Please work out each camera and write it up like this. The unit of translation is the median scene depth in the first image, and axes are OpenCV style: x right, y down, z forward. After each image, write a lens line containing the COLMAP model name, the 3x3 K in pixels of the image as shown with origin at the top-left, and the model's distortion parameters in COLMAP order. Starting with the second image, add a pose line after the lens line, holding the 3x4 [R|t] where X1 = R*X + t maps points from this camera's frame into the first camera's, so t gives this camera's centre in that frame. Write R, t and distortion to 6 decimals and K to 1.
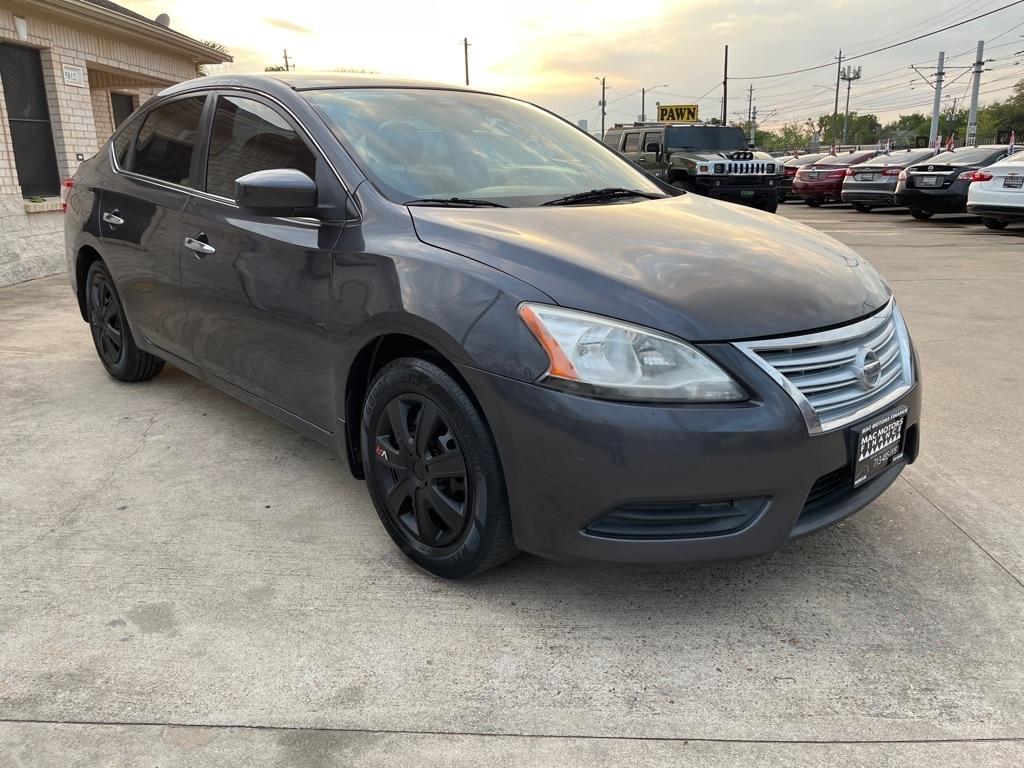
lens RADIAL K [[771.8, 0, 513.7], [0, 771.8, 389.7], [0, 0, 1]] dist [0.071198, -0.107152]
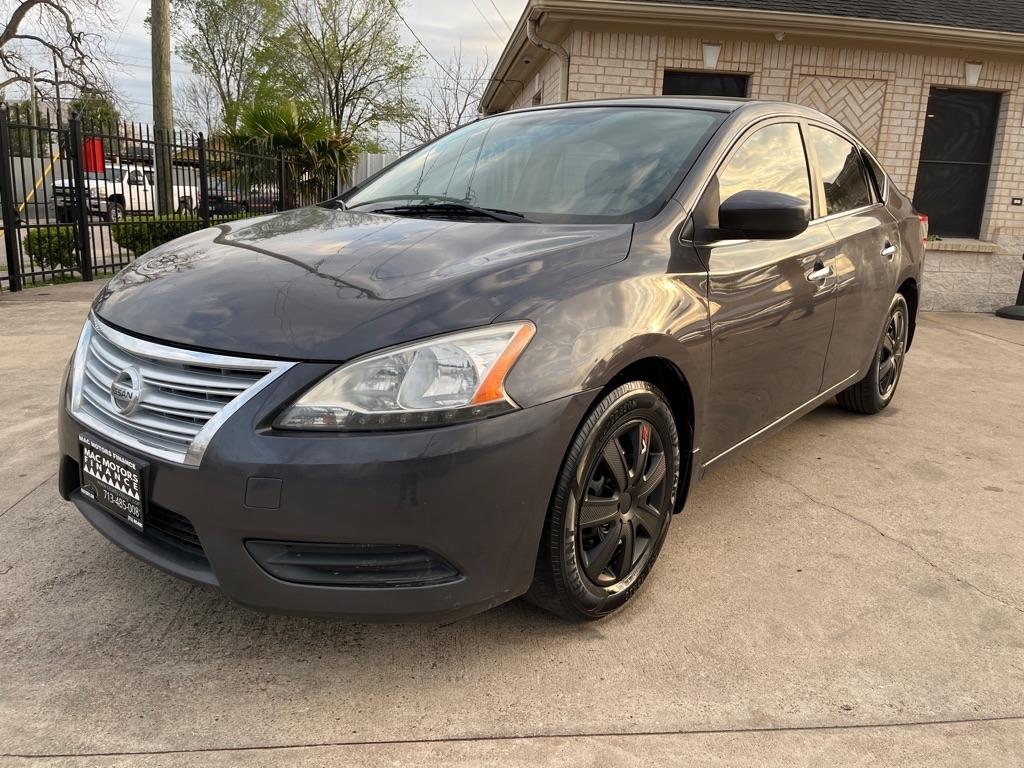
lens RADIAL K [[771.8, 0, 515.4], [0, 771.8, 388.8], [0, 0, 1]] dist [0.071198, -0.107152]
pose [[0.136652, 0.251908, -0.958055, 1.260167], [-0.316508, 0.927537, 0.198738, -0.318508], [0.938695, 0.276074, 0.206480, 1.144003]]
